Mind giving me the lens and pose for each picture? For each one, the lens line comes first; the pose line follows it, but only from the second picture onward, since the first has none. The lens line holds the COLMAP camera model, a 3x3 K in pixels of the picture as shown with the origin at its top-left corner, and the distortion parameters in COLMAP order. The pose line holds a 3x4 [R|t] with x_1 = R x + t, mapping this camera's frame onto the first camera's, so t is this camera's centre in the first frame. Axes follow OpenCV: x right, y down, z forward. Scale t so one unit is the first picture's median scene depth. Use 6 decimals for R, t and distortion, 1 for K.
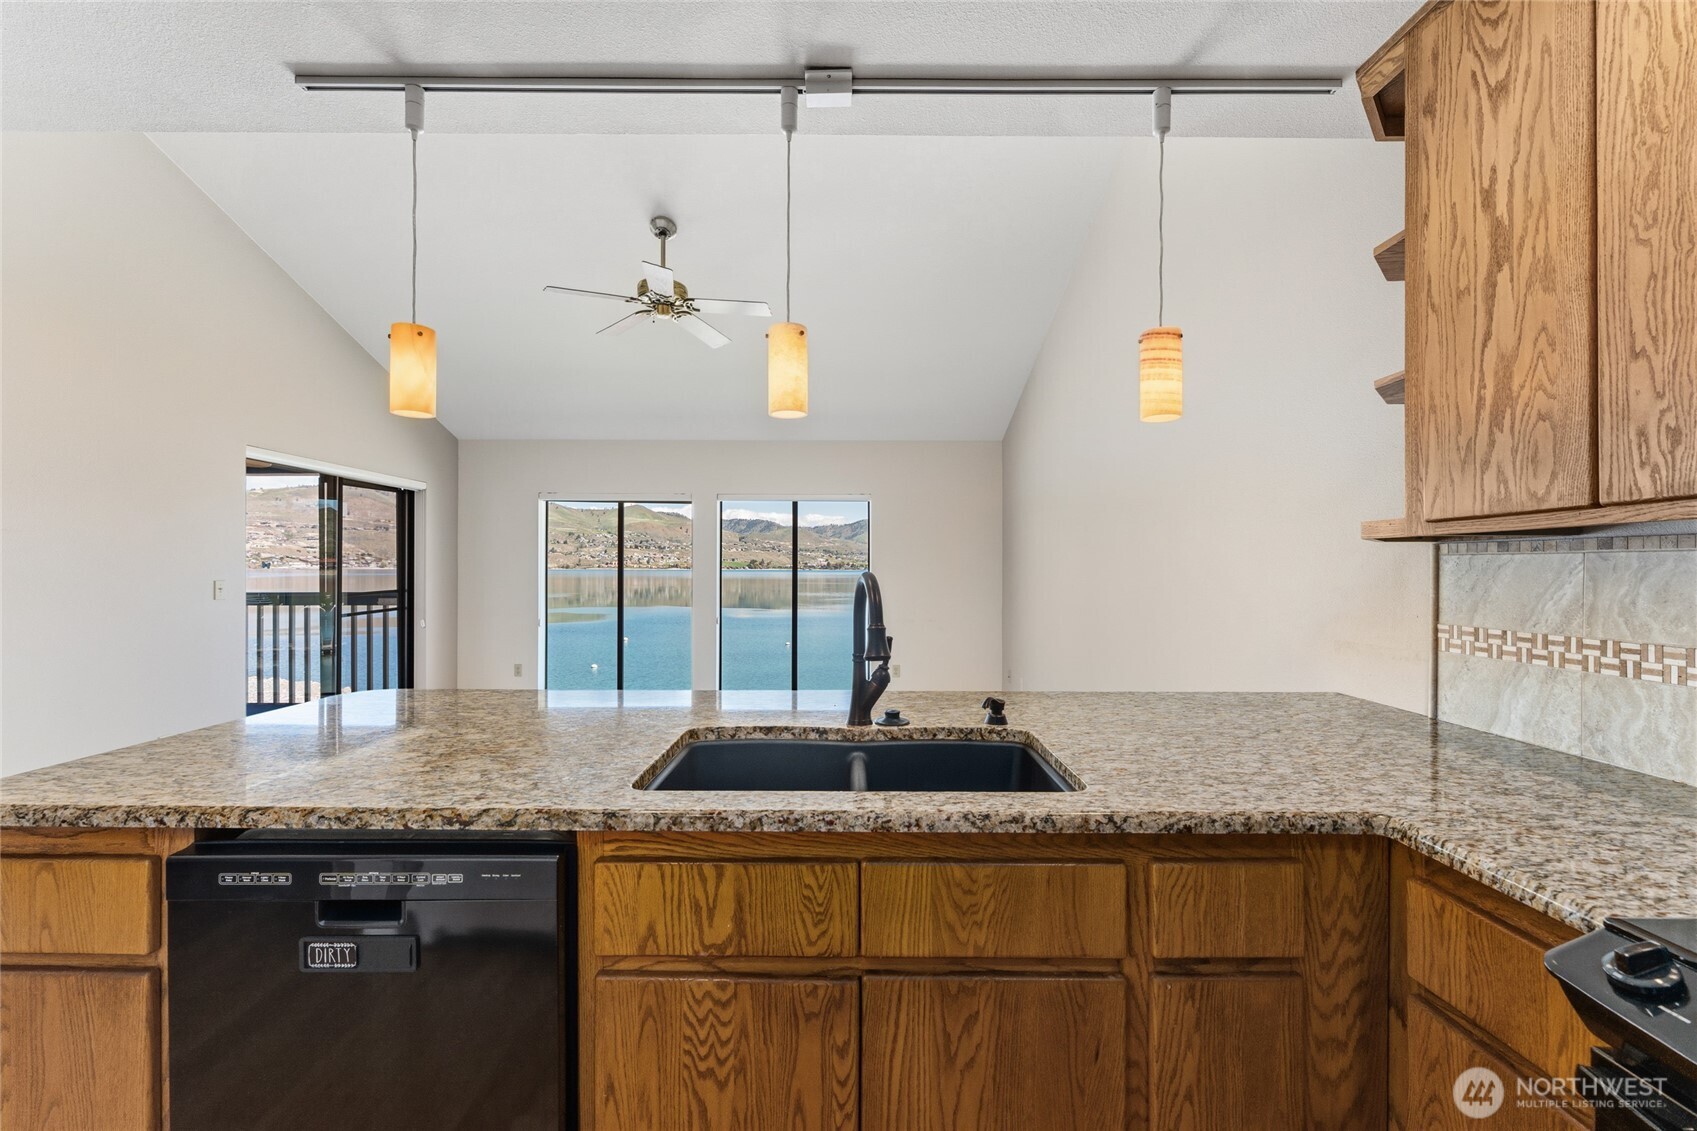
lens RADIAL K [[679.4, 0, 848.5], [0, 679.4, 565.5], [0, 0, 1]] dist [0.000595, 0.000179]
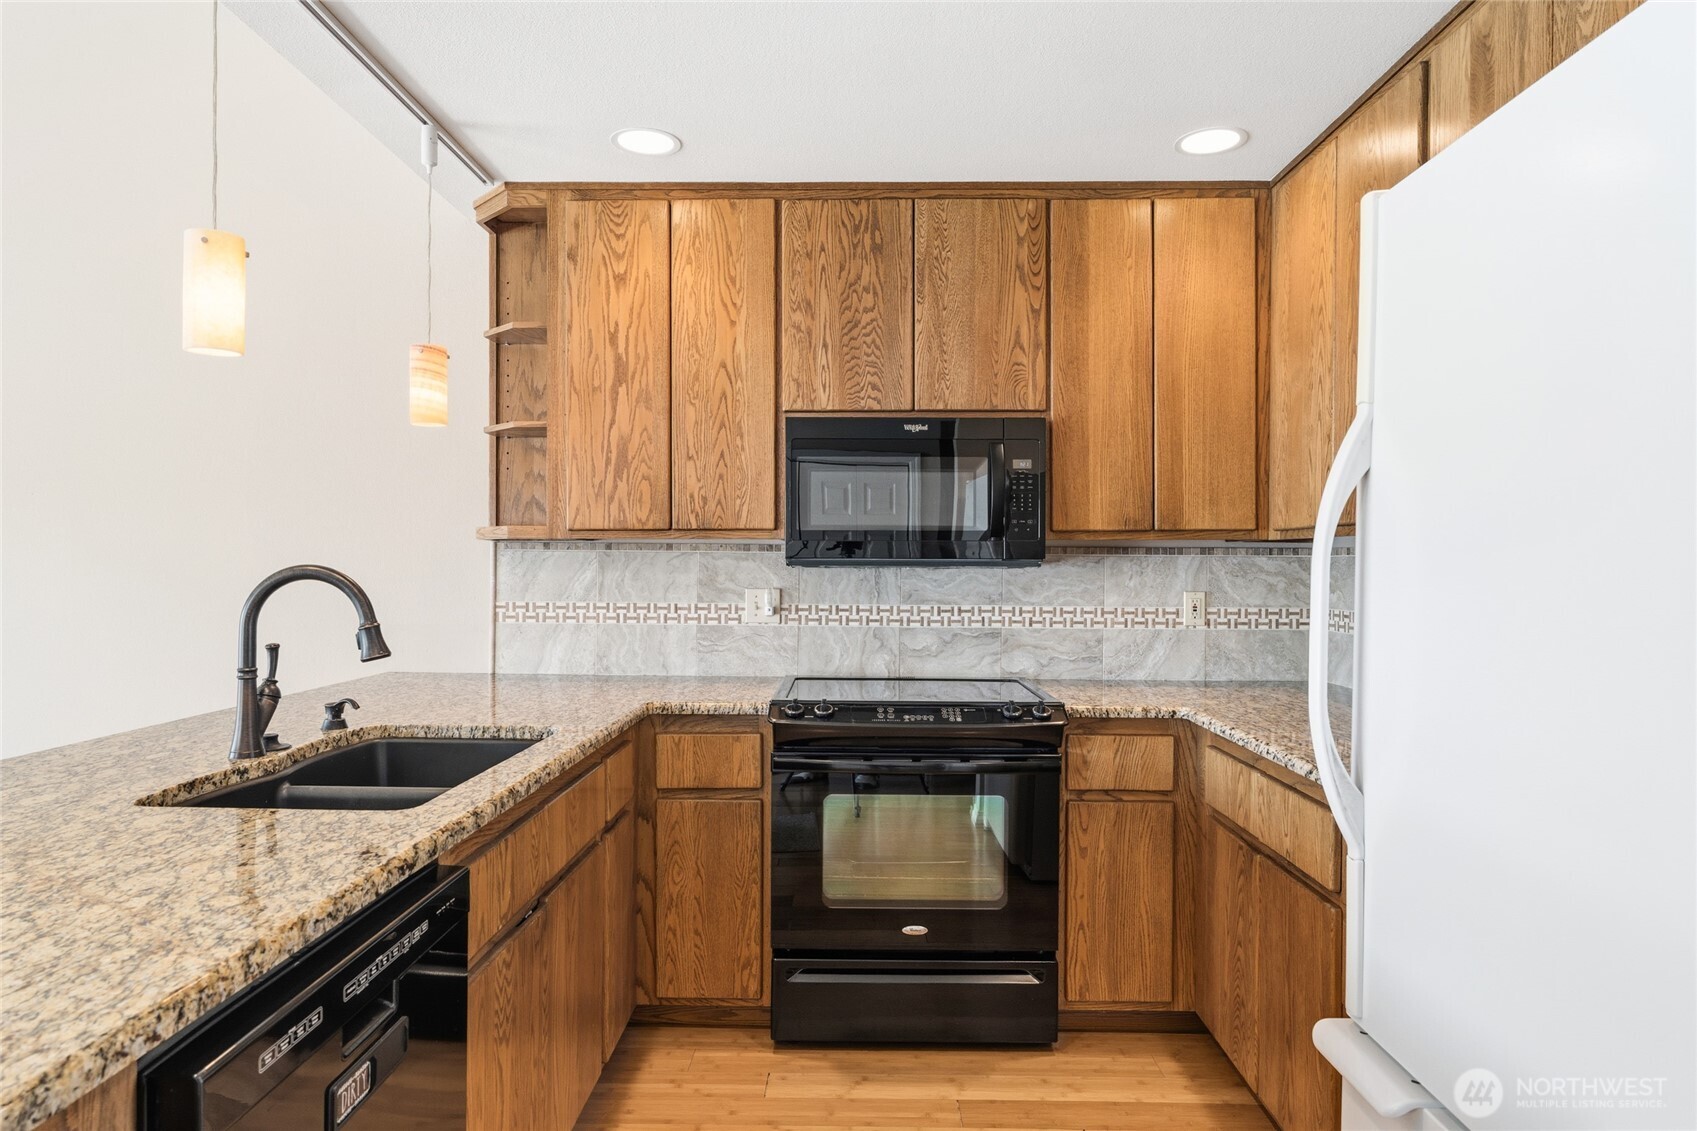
lens RADIAL K [[1017.5, 0, 848.5], [0, 1017.5, 565.5], [0, 0, 1]] dist [0.002938, 0.000021]
pose [[0.016276, -0.004891, 0.999856, -1.540118], [-0.009751, 0.999940, 0.005050, -0.004019], [-0.999820, -0.009832, 0.016227, 0.377878]]
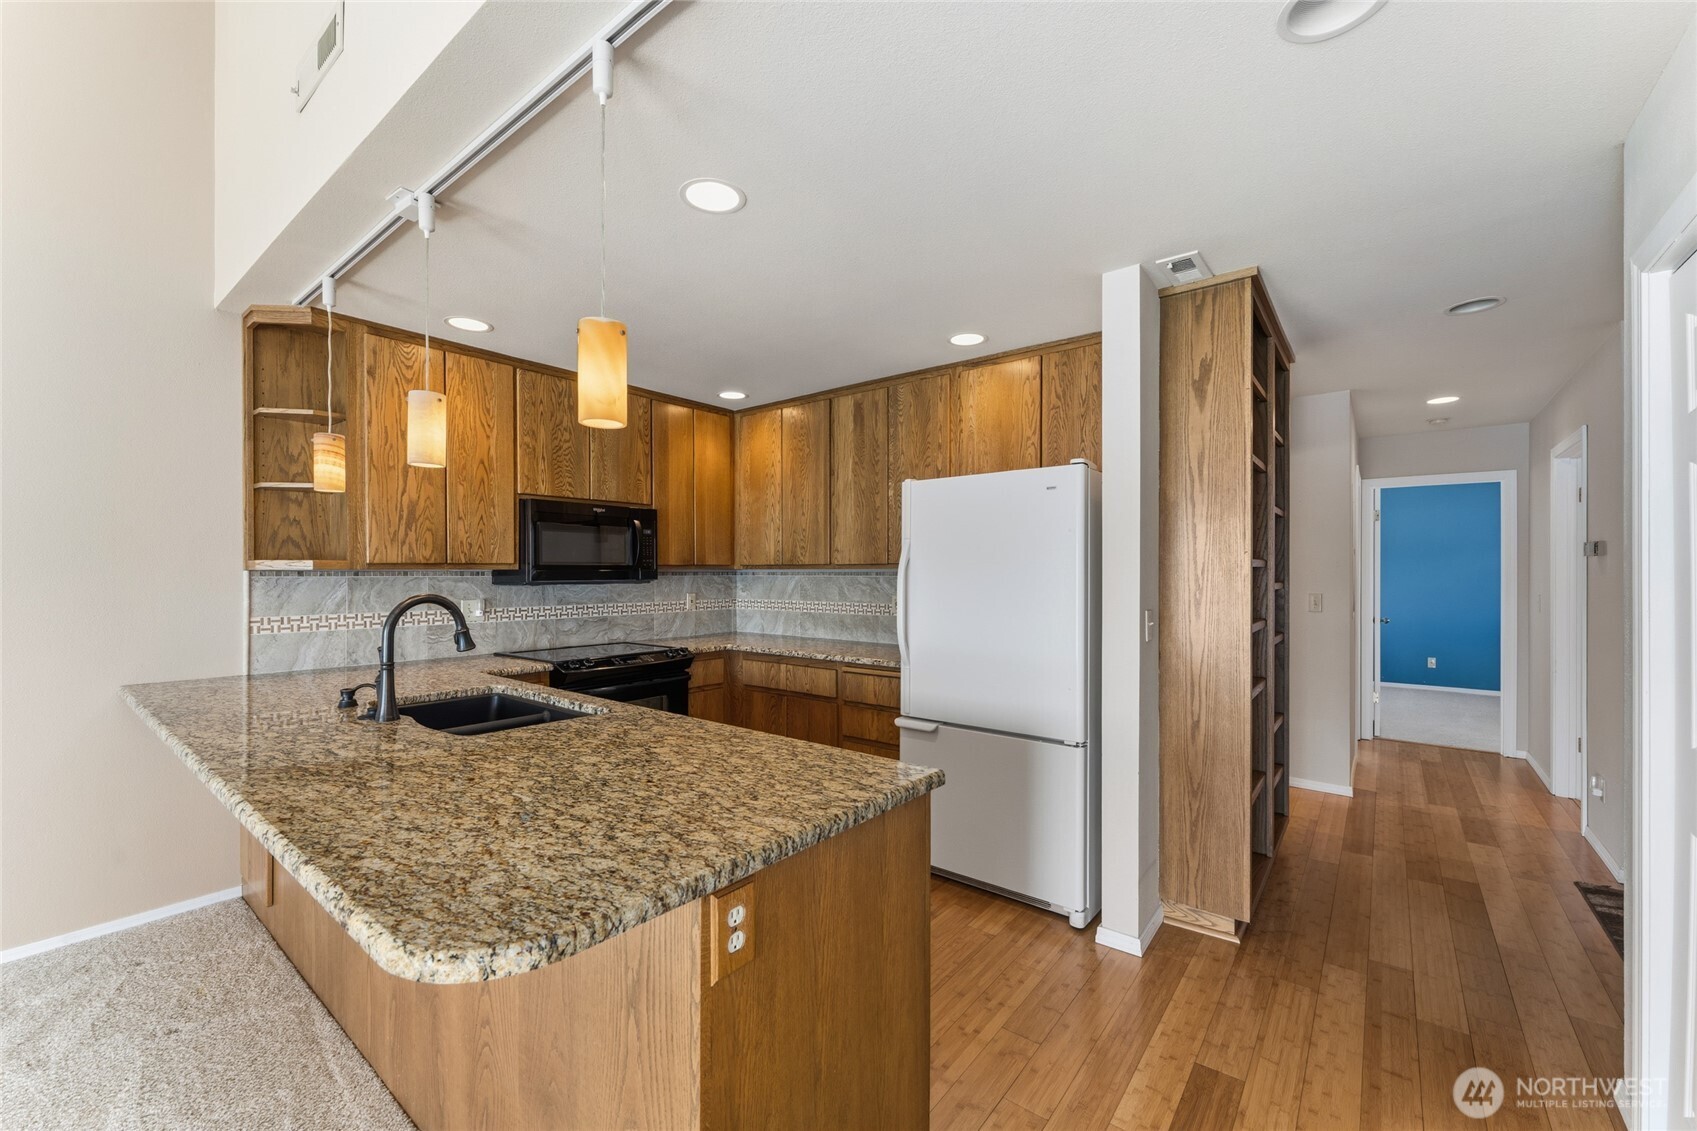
lens RADIAL K [[675.7, 0, 847.3], [0, 675.7, 568.2], [0, 0, 1]] dist [-0.000597, 0.000249]
pose [[-0.782435, -0.000550, 0.622732, -1.842845], [-0.005649, 0.999965, -0.006215, -0.050552], [-0.622707, -0.008381, -0.782410, 1.909580]]
